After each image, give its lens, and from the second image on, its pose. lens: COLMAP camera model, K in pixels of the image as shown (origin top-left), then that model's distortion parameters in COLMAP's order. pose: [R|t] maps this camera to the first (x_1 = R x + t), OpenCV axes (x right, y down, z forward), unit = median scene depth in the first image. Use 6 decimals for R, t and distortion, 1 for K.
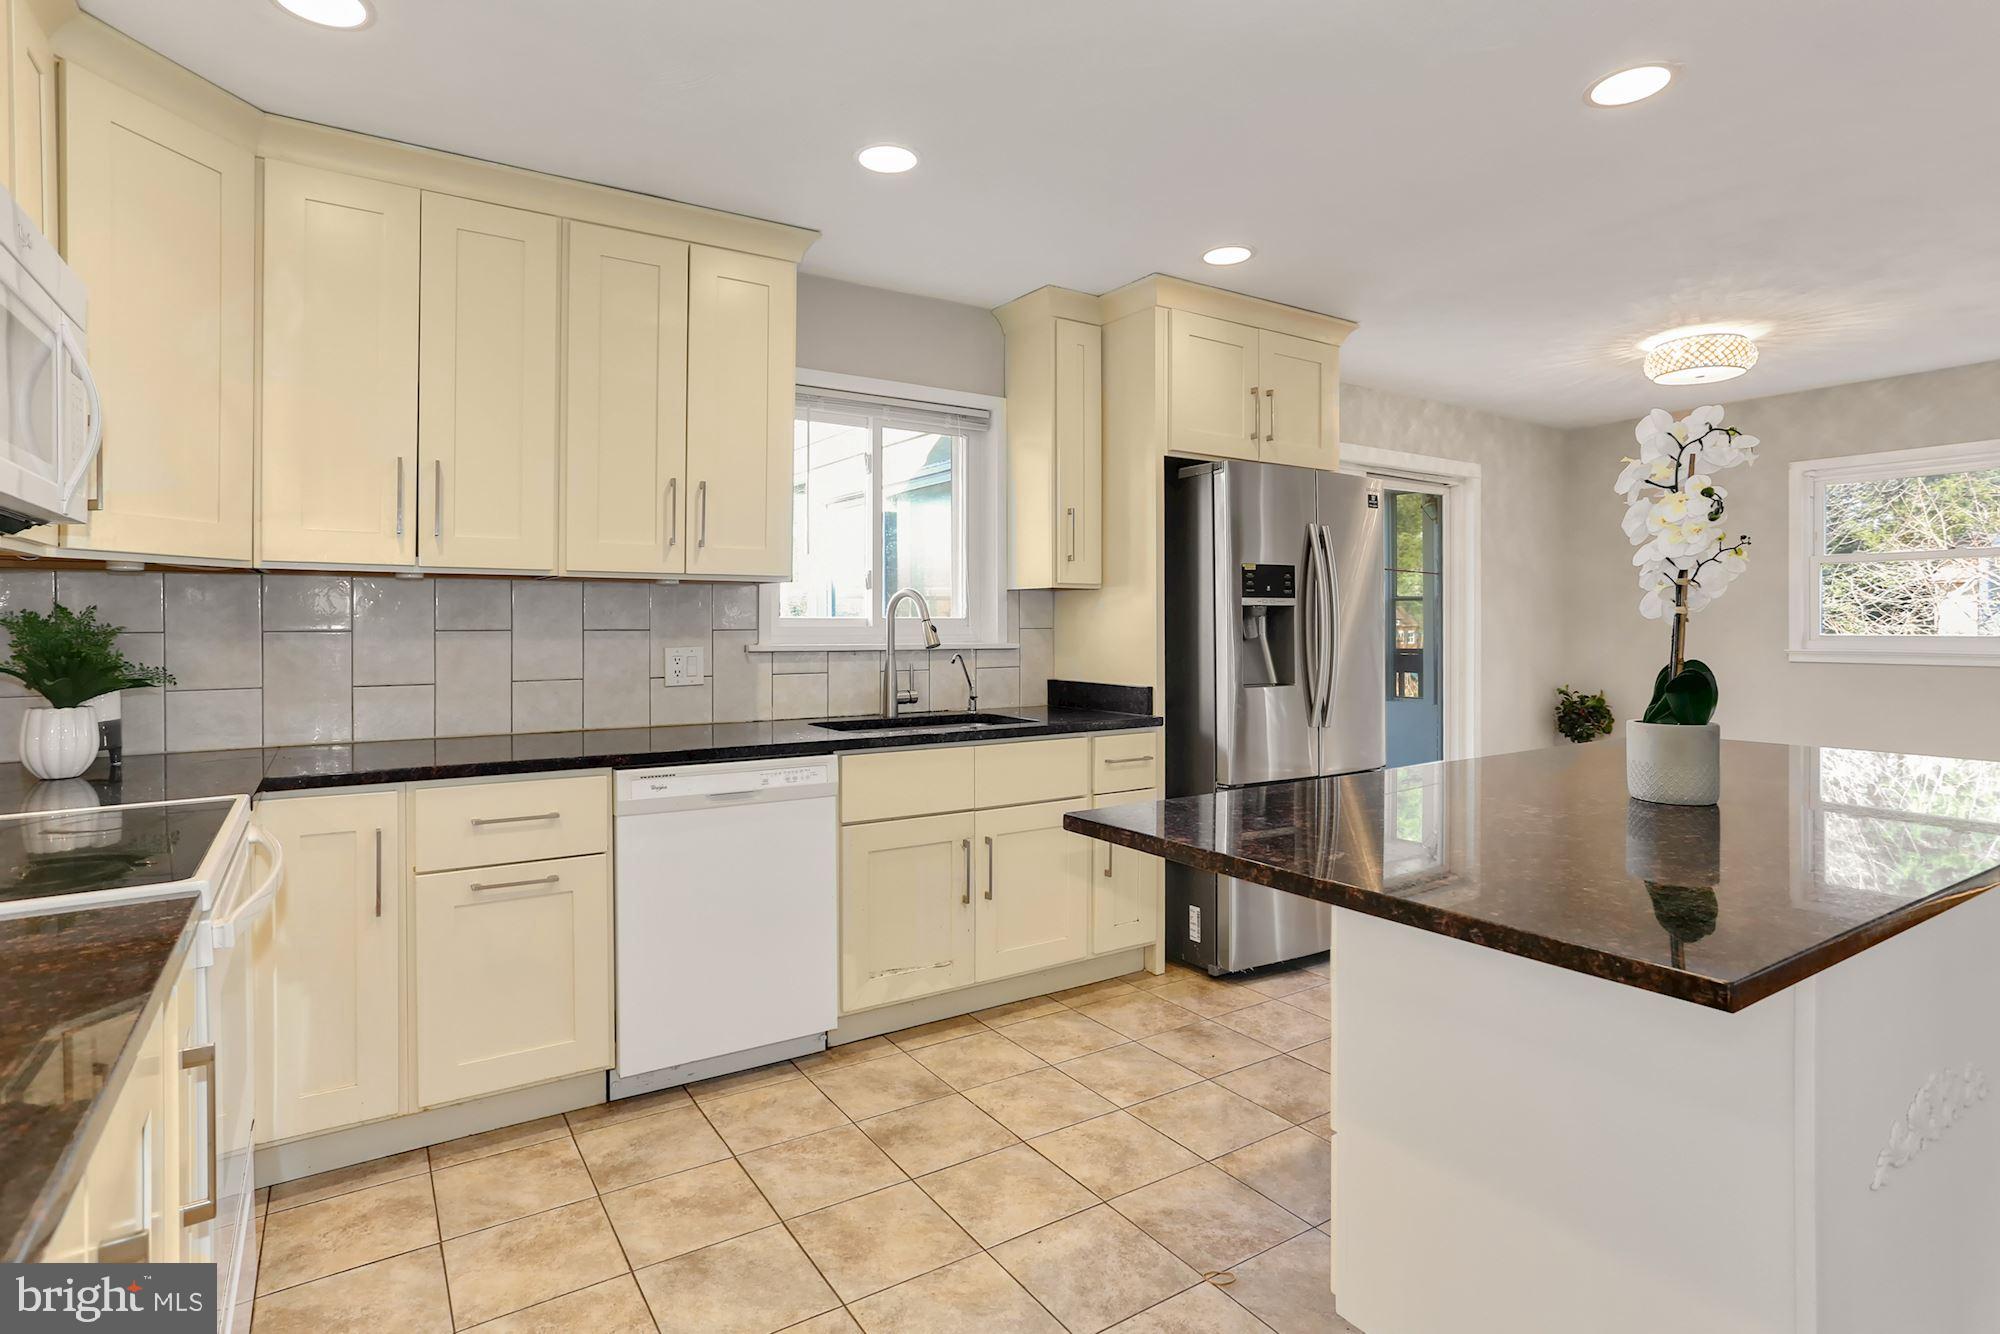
lens RADIAL K [[1011.1, 0, 985.3], [0, 1011.1, 627.3], [0, 0, 1]] dist [-0.054833, 0.037333]
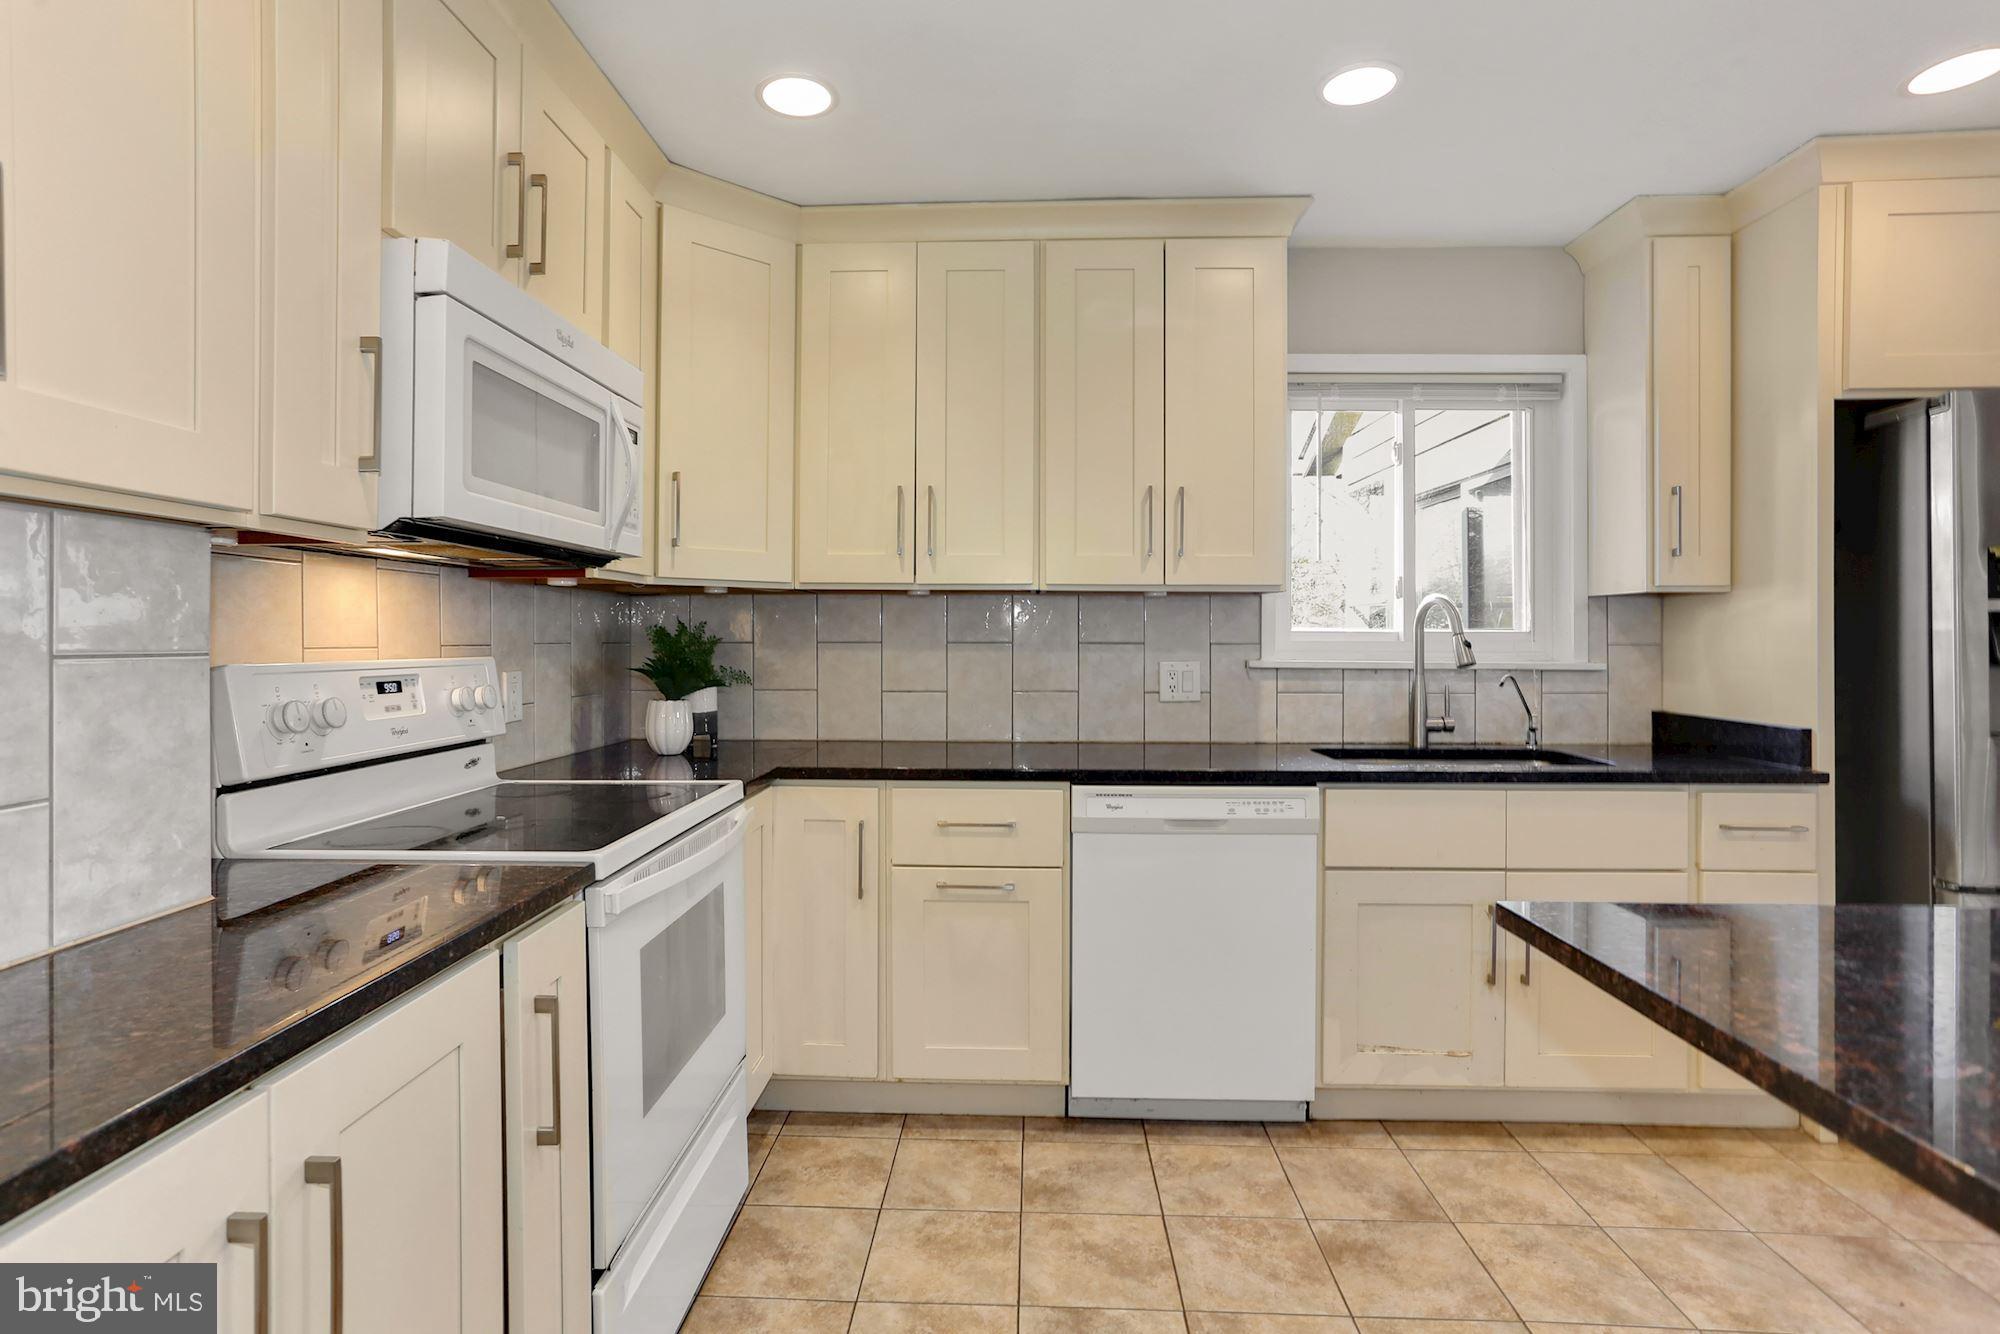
lens RADIAL K [[994.7, 0, 984.3], [0, 994.7, 637.8], [0, 0, 1]] dist [-0.046655, 0.030135]
pose [[0.814653, 0.002828, -0.579942, 0.110906], [-0.005095, 0.999984, -0.002282, 0.000074], [0.579926, 0.004814, 0.814655, 0.130369]]
